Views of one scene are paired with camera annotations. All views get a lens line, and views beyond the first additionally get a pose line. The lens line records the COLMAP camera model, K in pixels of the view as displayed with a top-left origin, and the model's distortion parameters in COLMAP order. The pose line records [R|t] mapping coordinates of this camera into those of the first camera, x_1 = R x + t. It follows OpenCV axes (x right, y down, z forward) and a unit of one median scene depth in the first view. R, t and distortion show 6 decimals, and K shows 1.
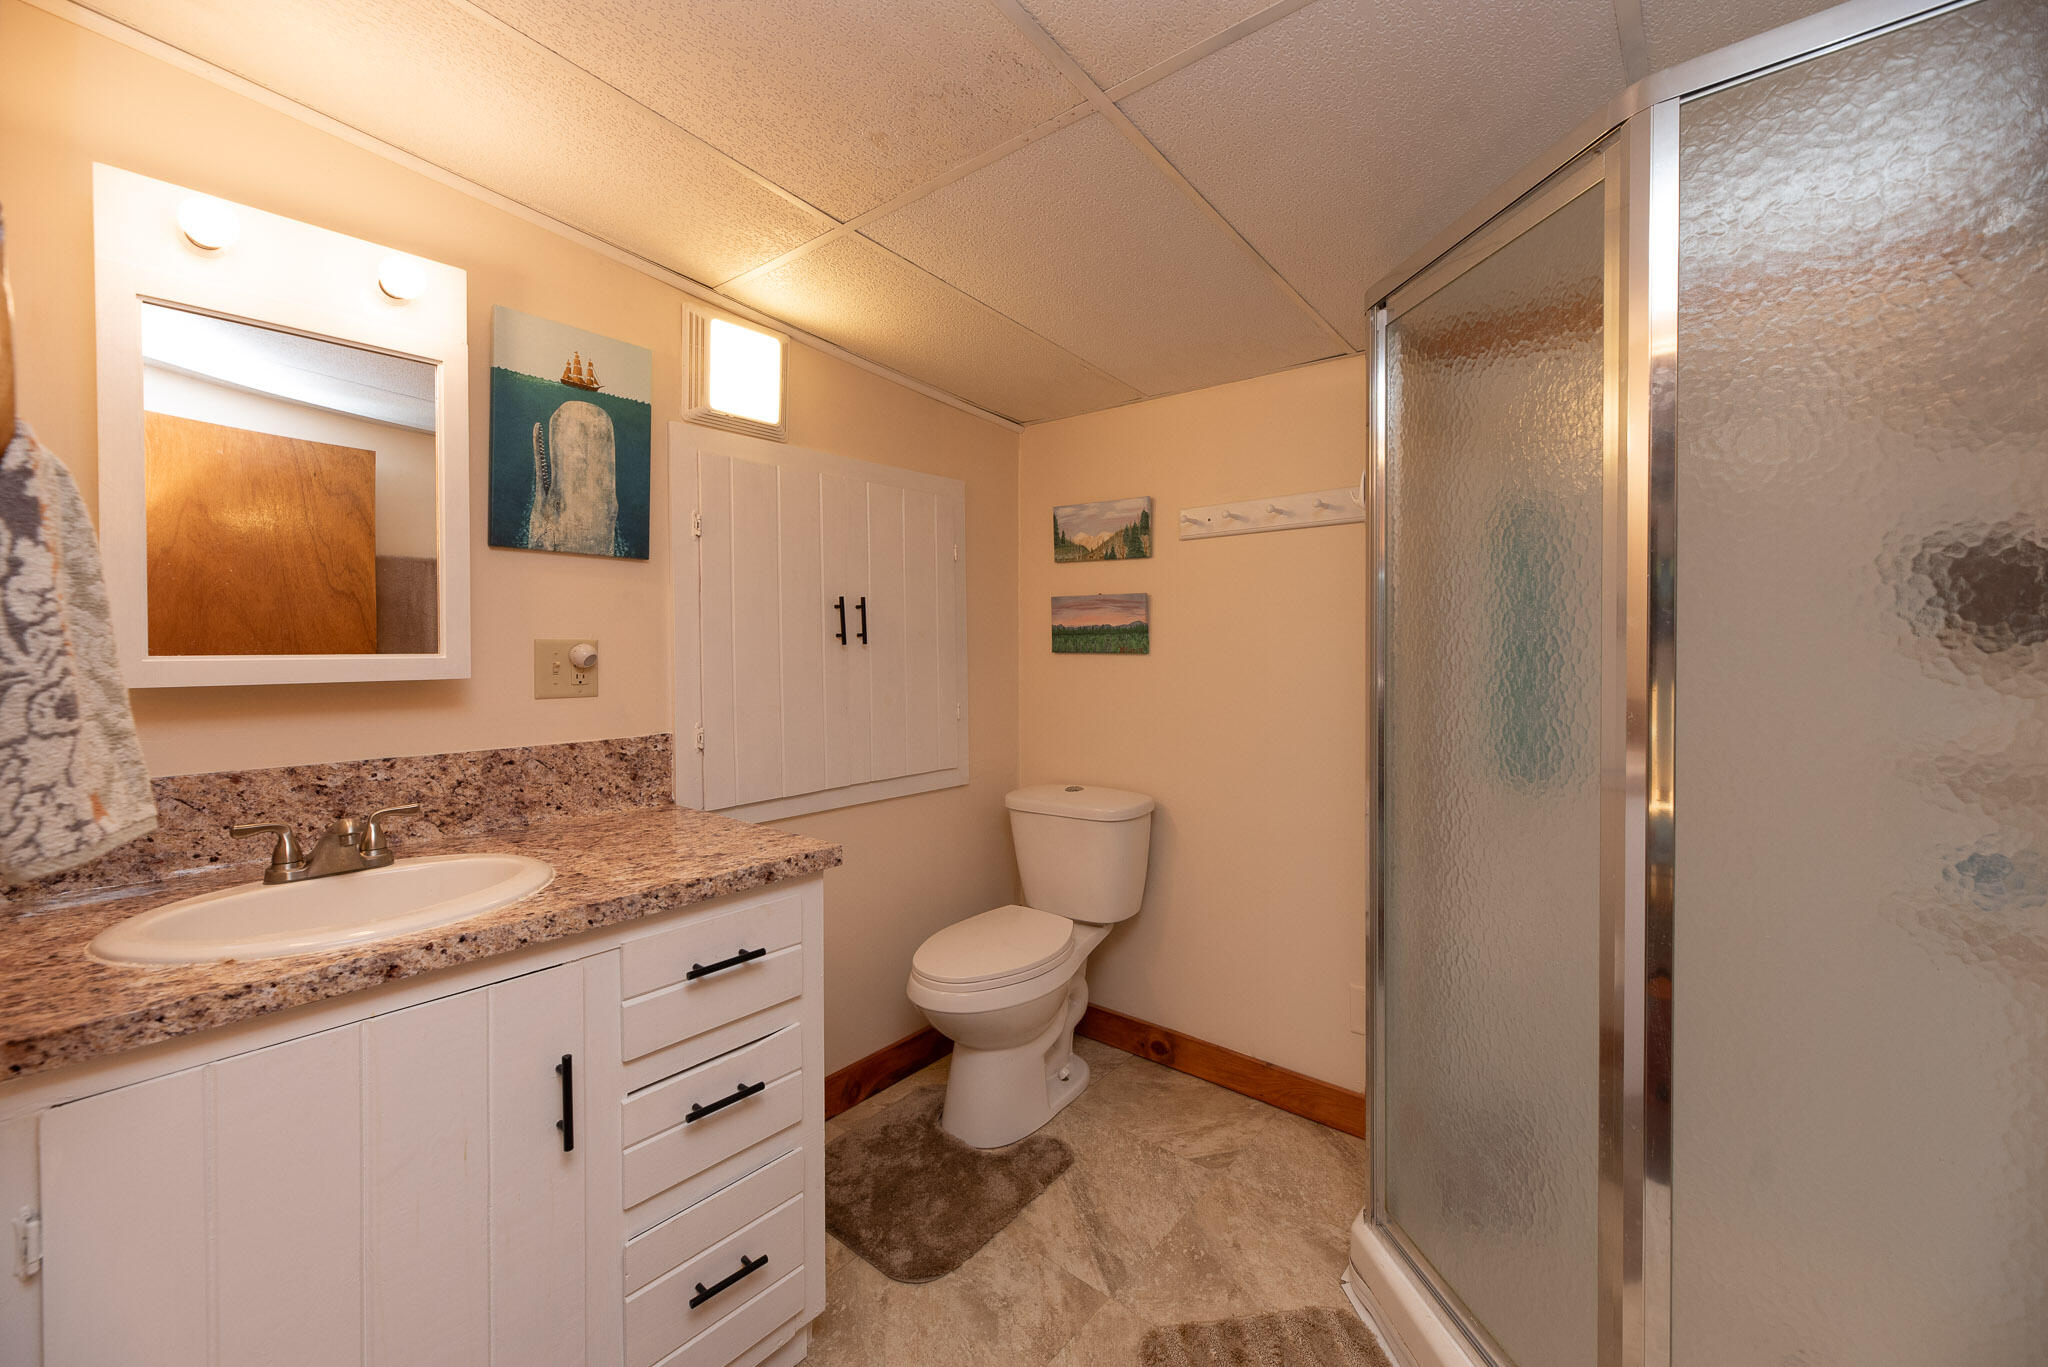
lens RADIAL K [[832.1, 0, 1020.2], [0, 832.1, 655.3], [0, 0, 1]] dist [0.001720, -0.000262]
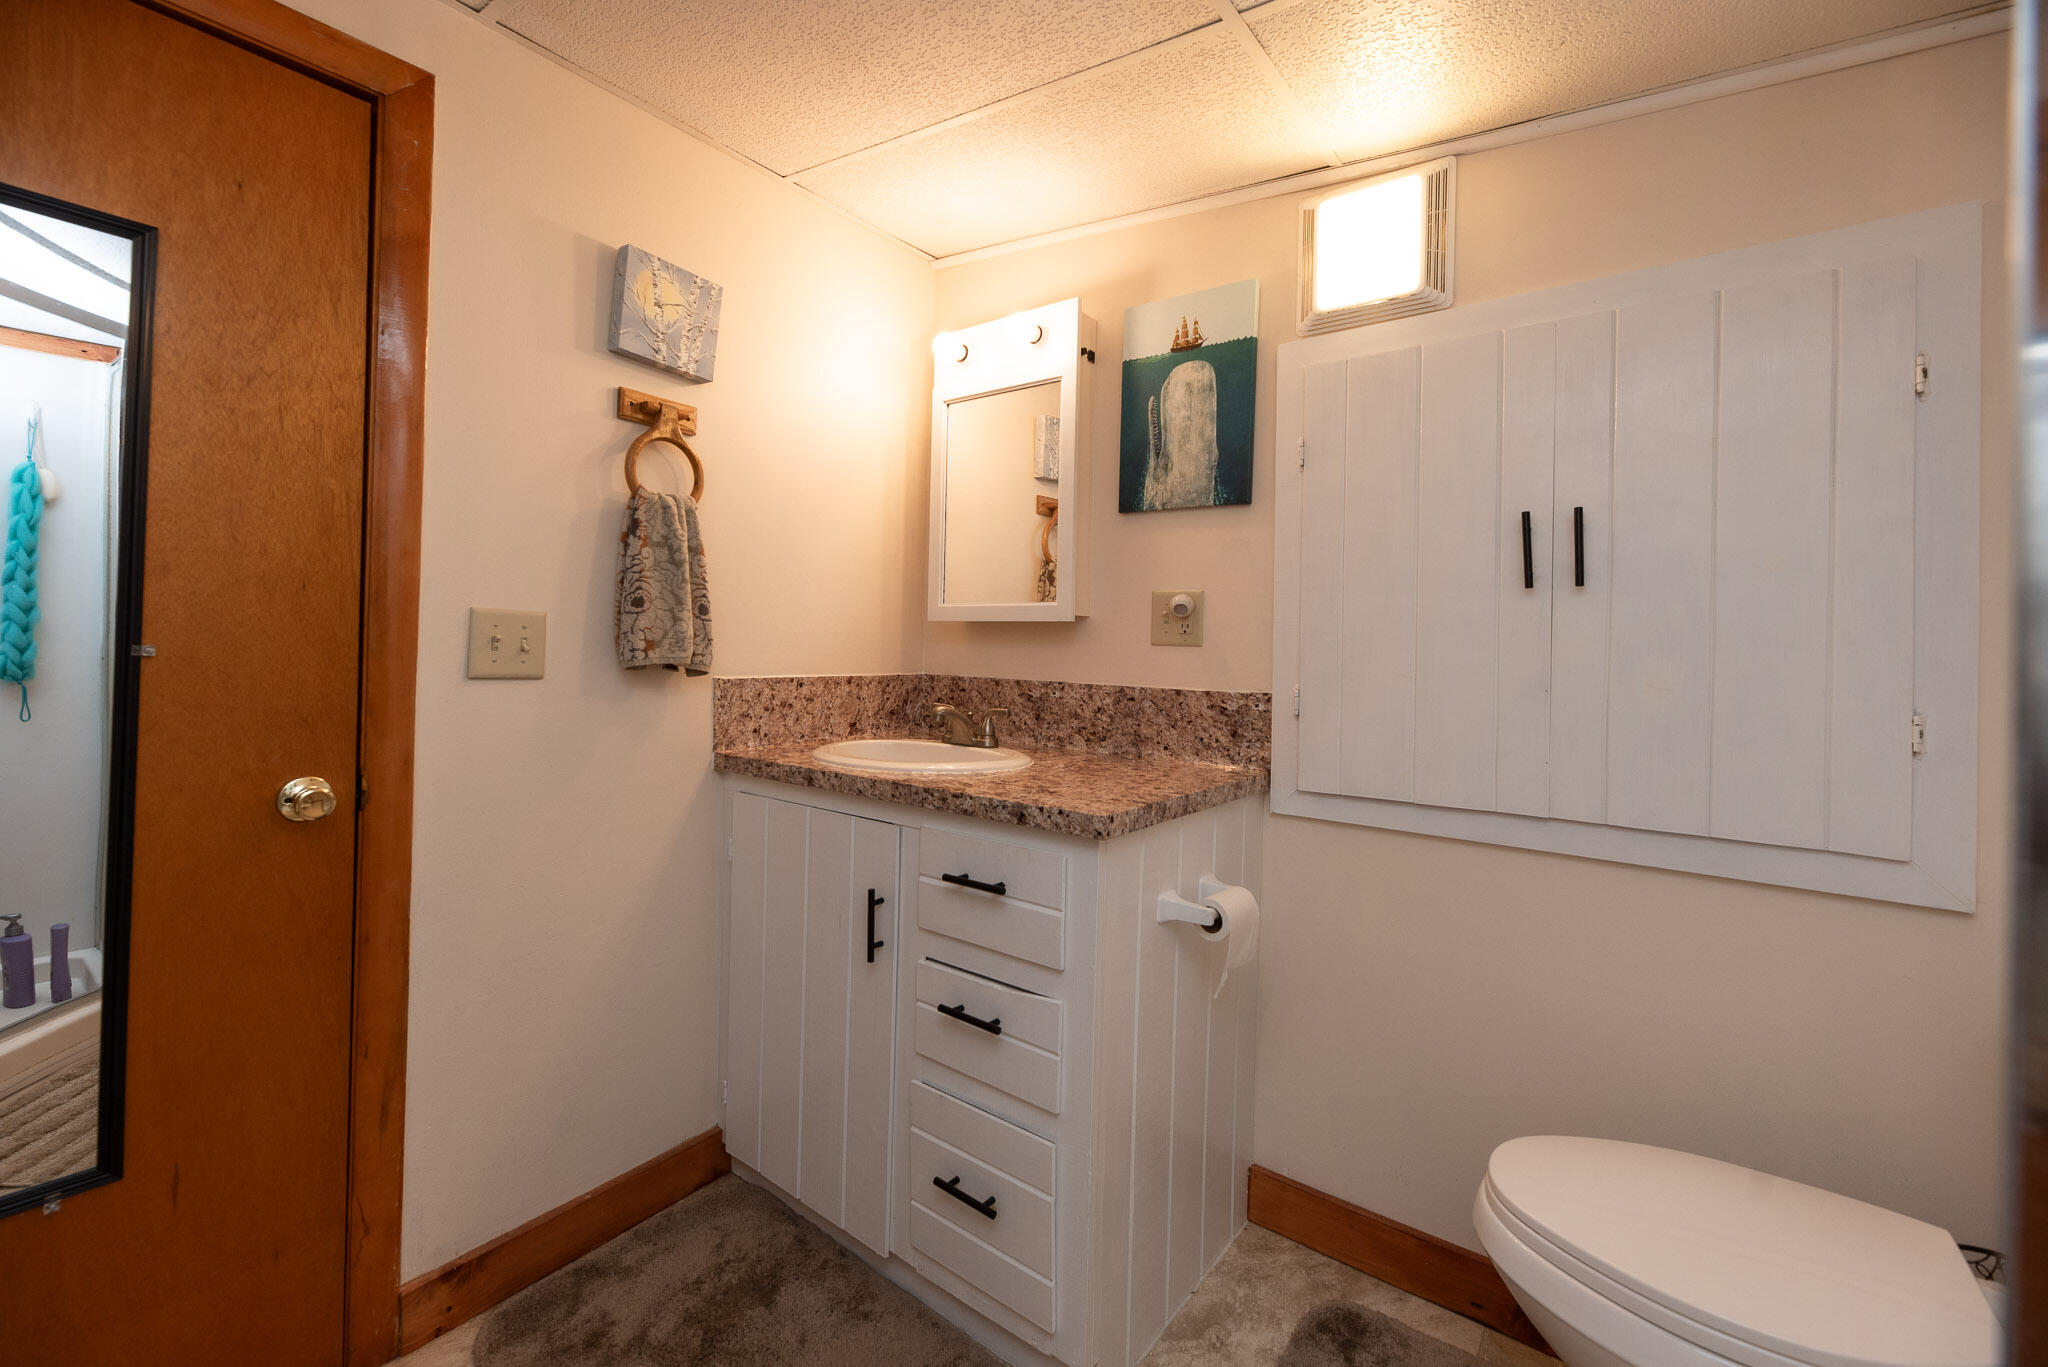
lens RADIAL K [[832.1, 0, 988.6], [0, 832.1, 632.8], [0, 0, 1]] dist [0.001720, -0.000262]
pose [[0.036878, -0.005587, -0.999304, 0.519275], [-0.034758, 0.999372, -0.006870, 0.051366], [0.998715, 0.034987, 0.036660, 0.745035]]
